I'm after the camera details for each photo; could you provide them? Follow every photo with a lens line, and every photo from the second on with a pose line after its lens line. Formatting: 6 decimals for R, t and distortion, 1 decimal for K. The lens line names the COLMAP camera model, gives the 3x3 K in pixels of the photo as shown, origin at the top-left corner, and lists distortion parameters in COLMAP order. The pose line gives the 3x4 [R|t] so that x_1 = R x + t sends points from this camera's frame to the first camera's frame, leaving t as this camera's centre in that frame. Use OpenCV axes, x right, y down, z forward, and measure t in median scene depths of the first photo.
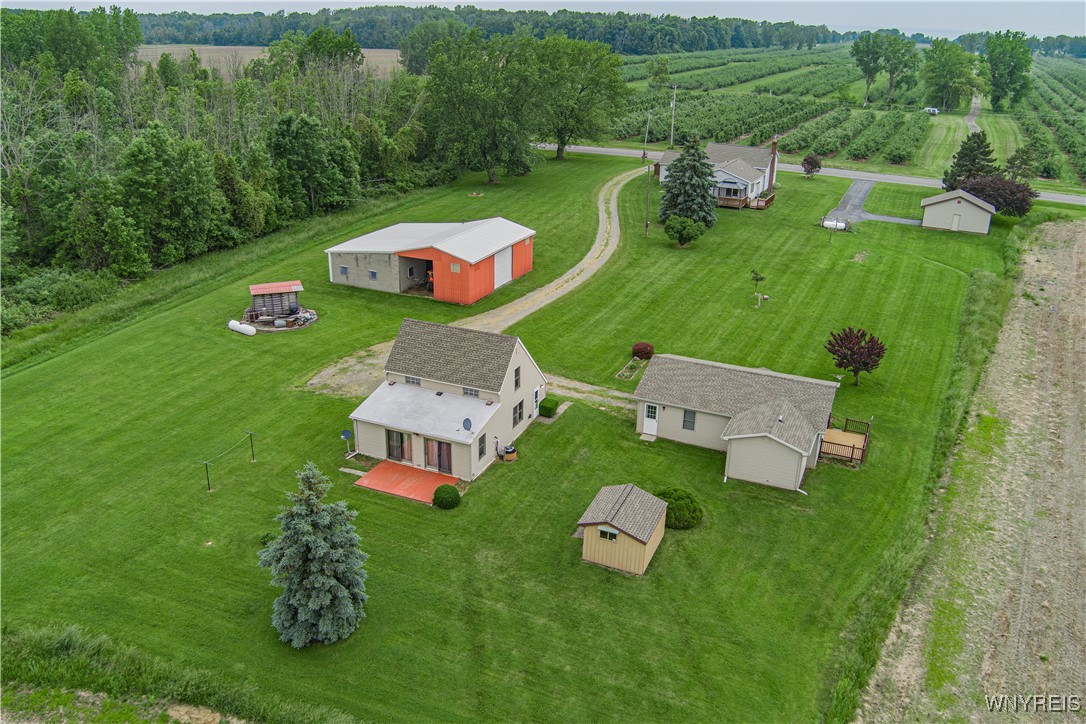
lens RADIAL K [[879.3, 0, 543.0], [0, 879.3, 362.0], [0, 0, 1]] dist [-0.074424, 0.013208]
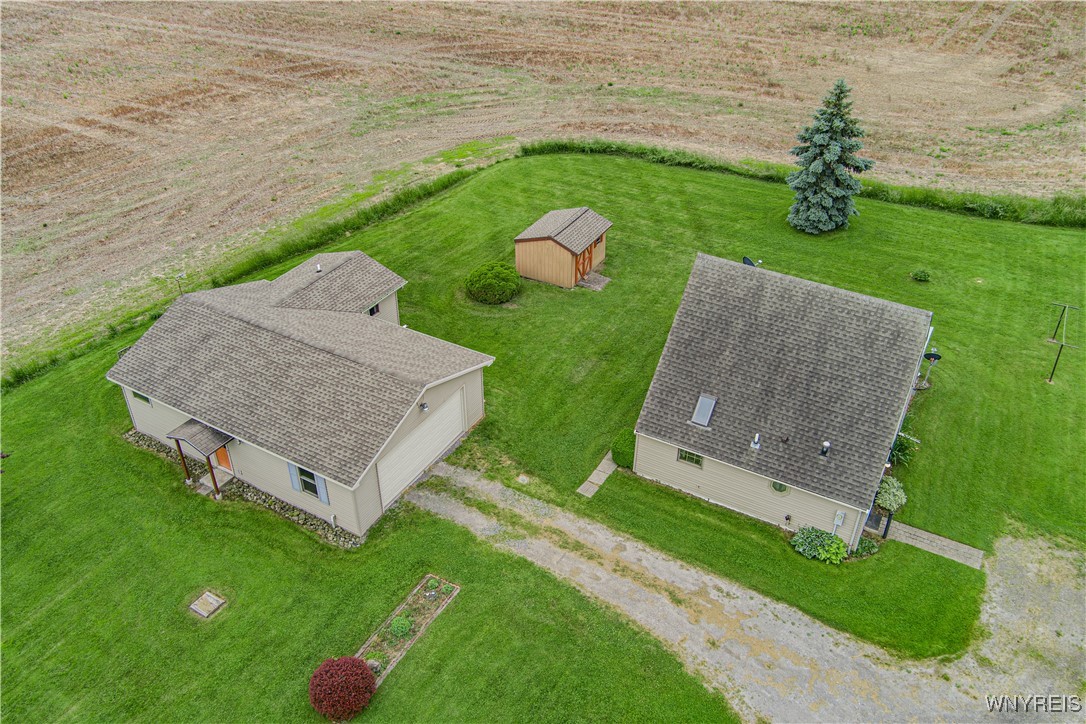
lens RADIAL K [[879.3, 0, 543.0], [0, 879.3, 362.0], [0, 0, 1]] dist [-0.074424, 0.013208]
pose [[-0.994340, -0.080400, 0.069452, 0.023647], [0.013404, 0.553543, 0.832712, -0.399931], [-0.105394, 0.828930, -0.549333, 1.167048]]
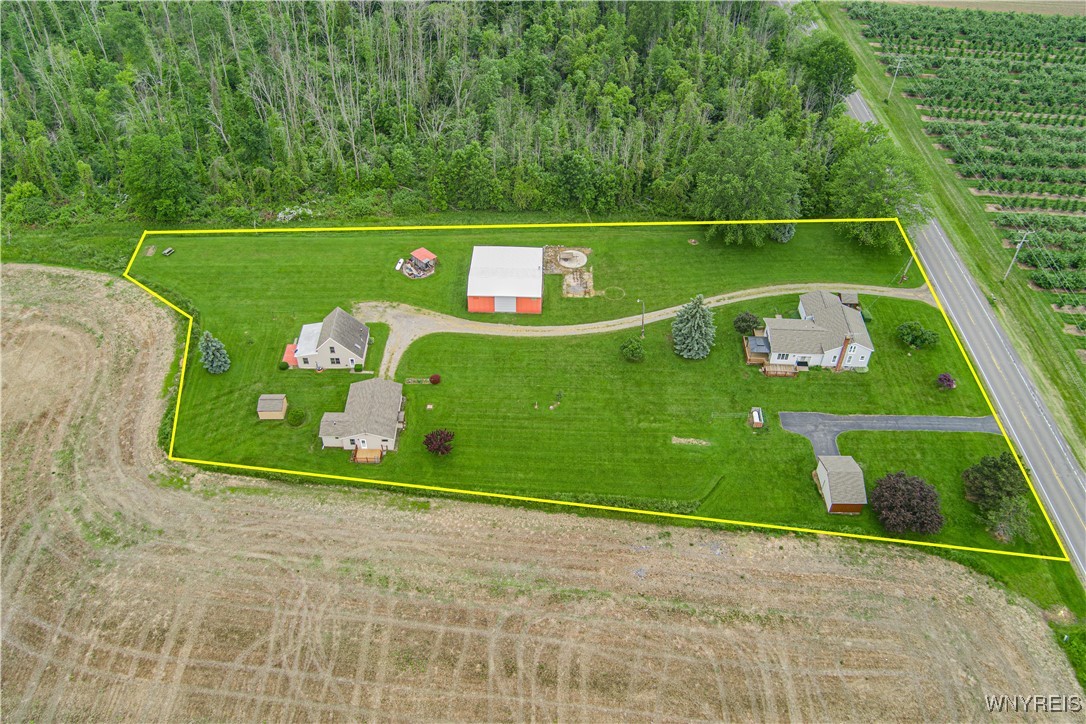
lens RADIAL K [[879.3, 0, 543.0], [0, 879.3, 362.0], [0, 0, 1]] dist [-0.074424, 0.013208]
pose [[0.406026, 0.613615, -0.677214, 1.759176], [-0.349412, 0.788980, 0.505394, -1.303097], [0.844425, 0.031423, 0.534751, 0.100081]]
